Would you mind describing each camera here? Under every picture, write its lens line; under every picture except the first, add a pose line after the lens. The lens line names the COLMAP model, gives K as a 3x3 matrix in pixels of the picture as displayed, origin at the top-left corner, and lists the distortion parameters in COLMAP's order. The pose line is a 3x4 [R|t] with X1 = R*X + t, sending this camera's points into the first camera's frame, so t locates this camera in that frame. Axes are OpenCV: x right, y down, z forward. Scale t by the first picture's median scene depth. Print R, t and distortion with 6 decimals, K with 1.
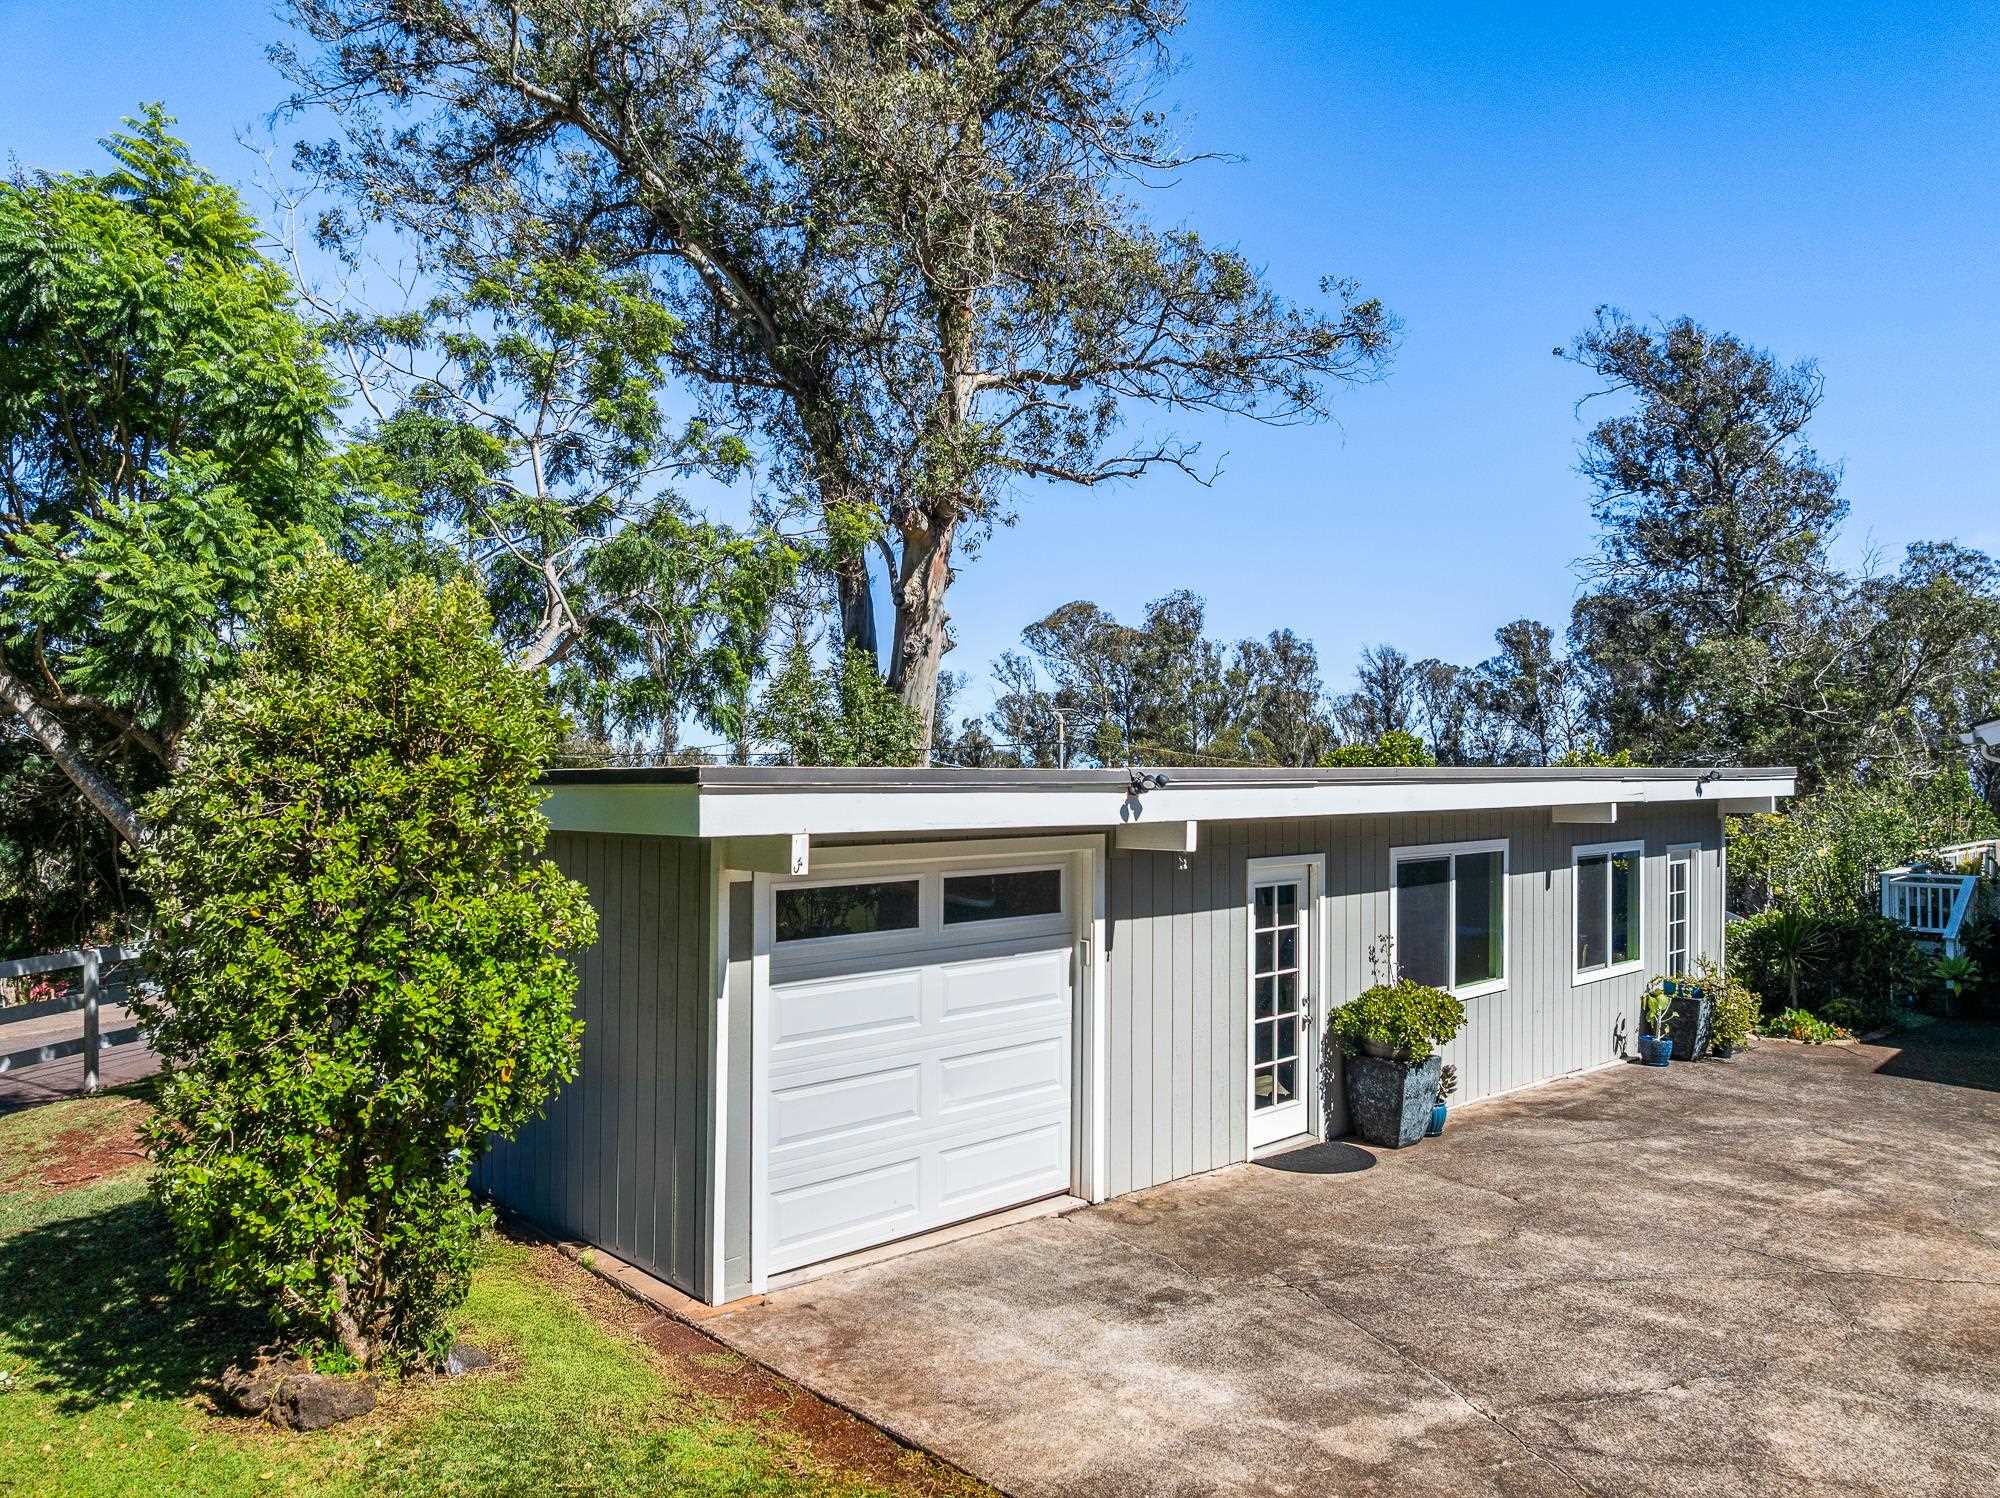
lens RADIAL K [[1383.1, 0, 1000.7], [0, 1383.1, 798.4], [0, 0, 1]] dist [-0.048374, -0.000911]
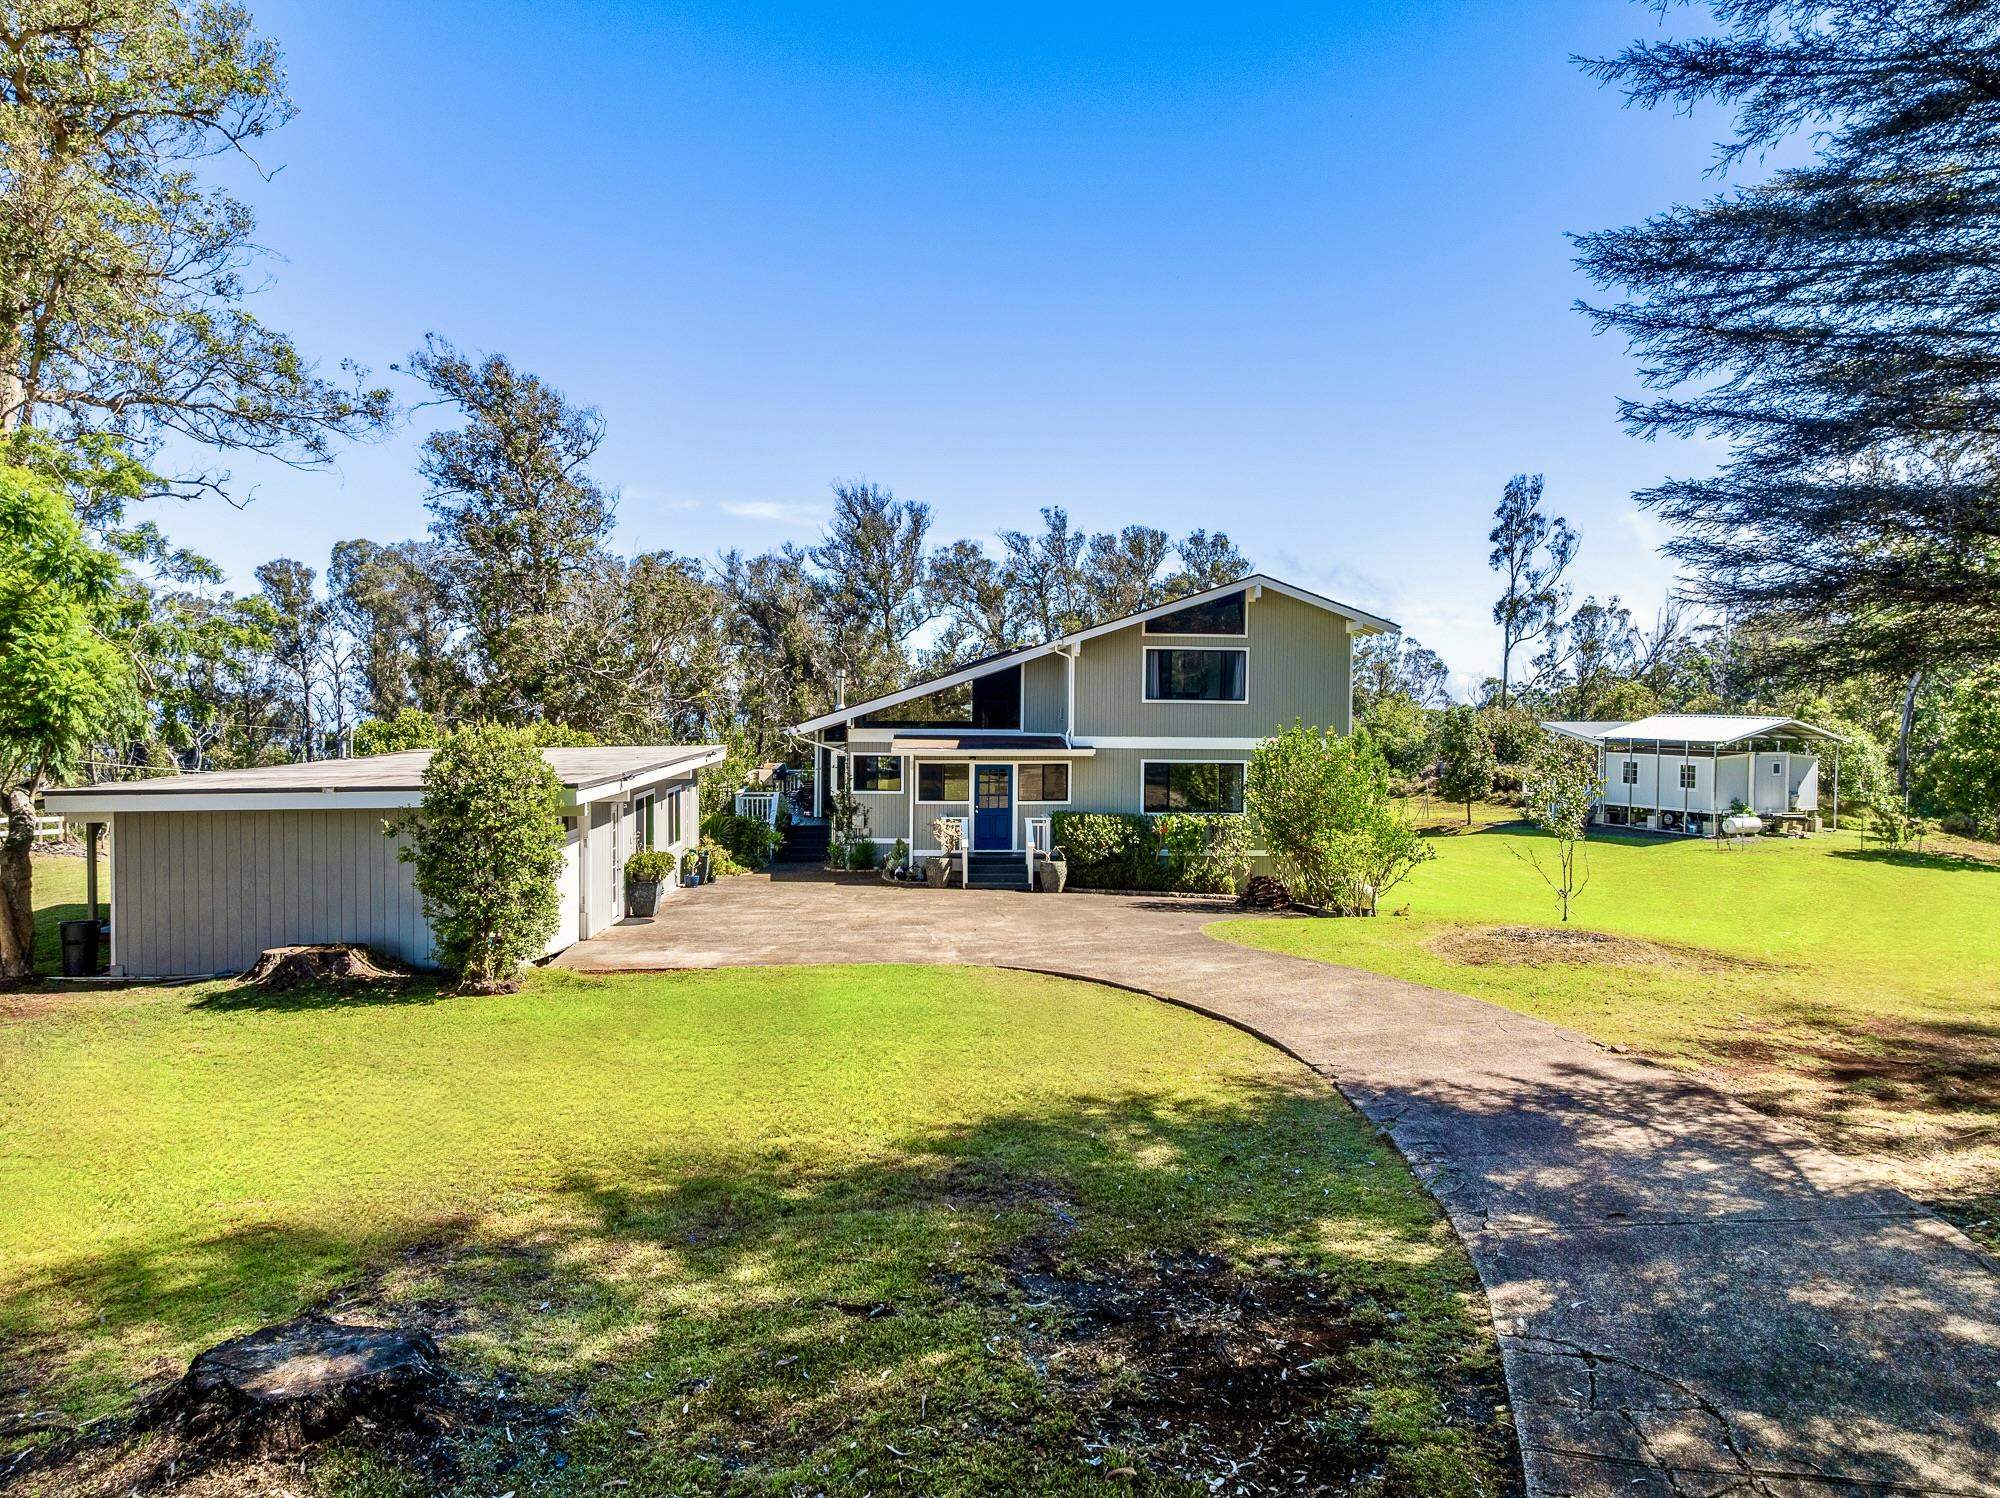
lens RADIAL K [[1383.1, 0, 1000.7], [0, 1383.1, 798.4], [0, 0, 1]] dist [-0.048374, -0.000911]
pose [[0.634502, -0.056178, 0.770877, -0.195313], [0.014756, 0.998054, 0.060587, -0.015157], [-0.772780, -0.027068, 0.634097, -0.165668]]
